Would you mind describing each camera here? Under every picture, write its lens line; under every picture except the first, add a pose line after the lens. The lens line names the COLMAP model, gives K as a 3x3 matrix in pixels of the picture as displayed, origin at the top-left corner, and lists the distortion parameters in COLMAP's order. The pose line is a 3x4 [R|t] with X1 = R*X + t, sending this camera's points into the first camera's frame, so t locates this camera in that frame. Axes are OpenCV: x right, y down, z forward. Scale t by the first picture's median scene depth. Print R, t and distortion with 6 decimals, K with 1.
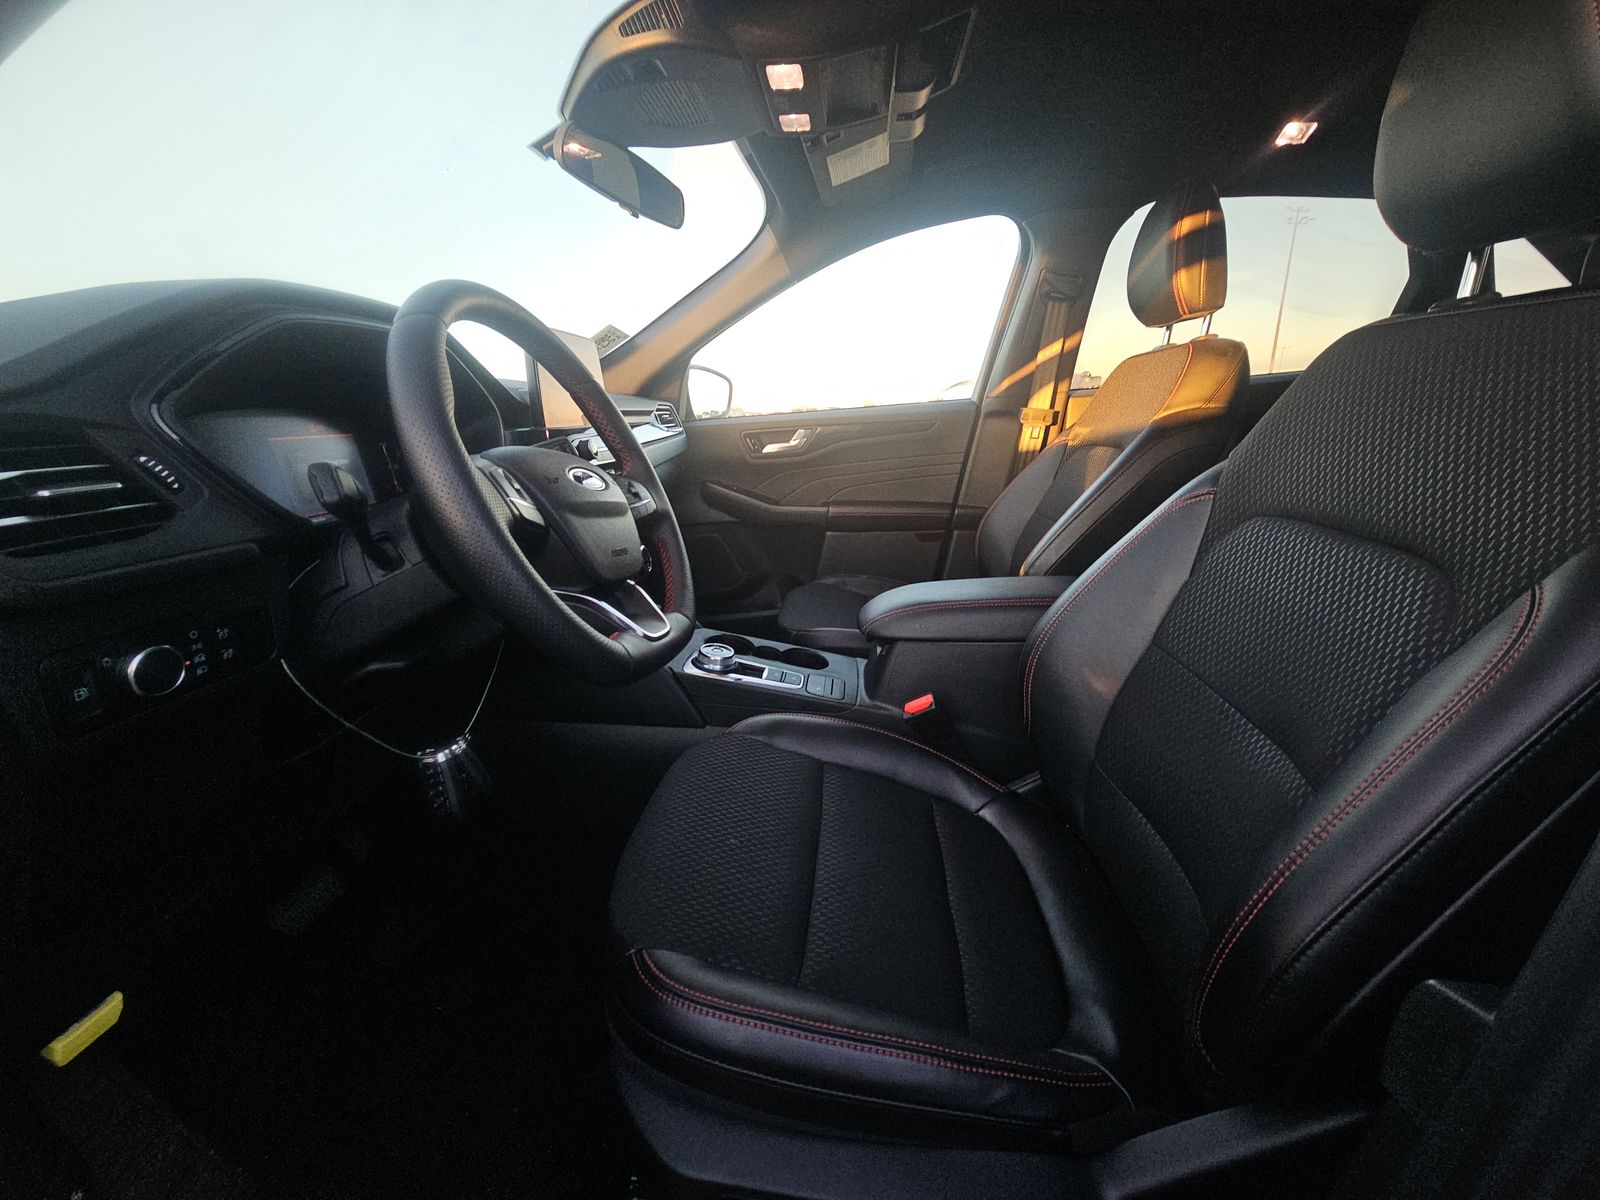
lens RADIAL K [[643.4, 0, 795.8], [0, 643.4, 598.1], [0, 0, 1]] dist [-0.003051, -0.000492]
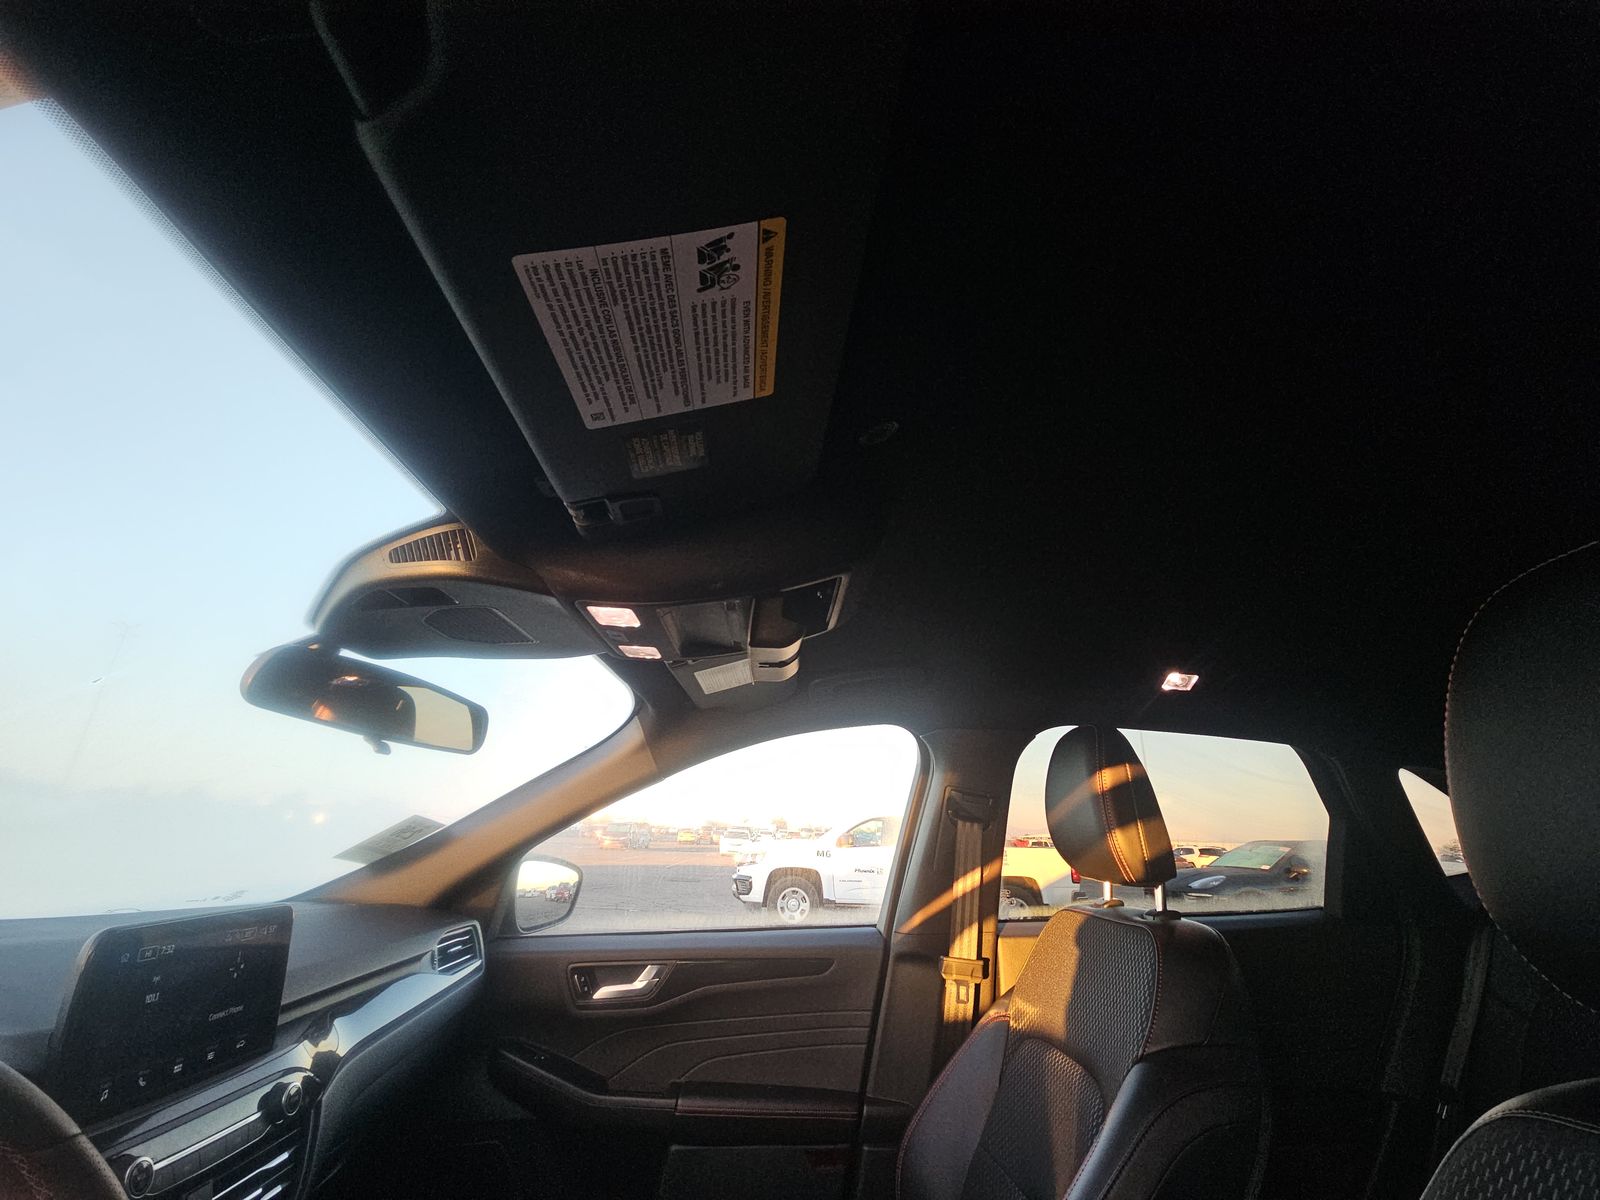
lens RADIAL K [[643.4, 0, 798.6], [0, 643.4, 600.1], [0, 0, 1]] dist [-0.003051, -0.000492]
pose [[0.990116, 0.091537, 0.106265, 0.063690], [-0.012805, 0.813487, -0.581442, -0.194127], [-0.139669, 0.574334, 0.806619, 0.165702]]
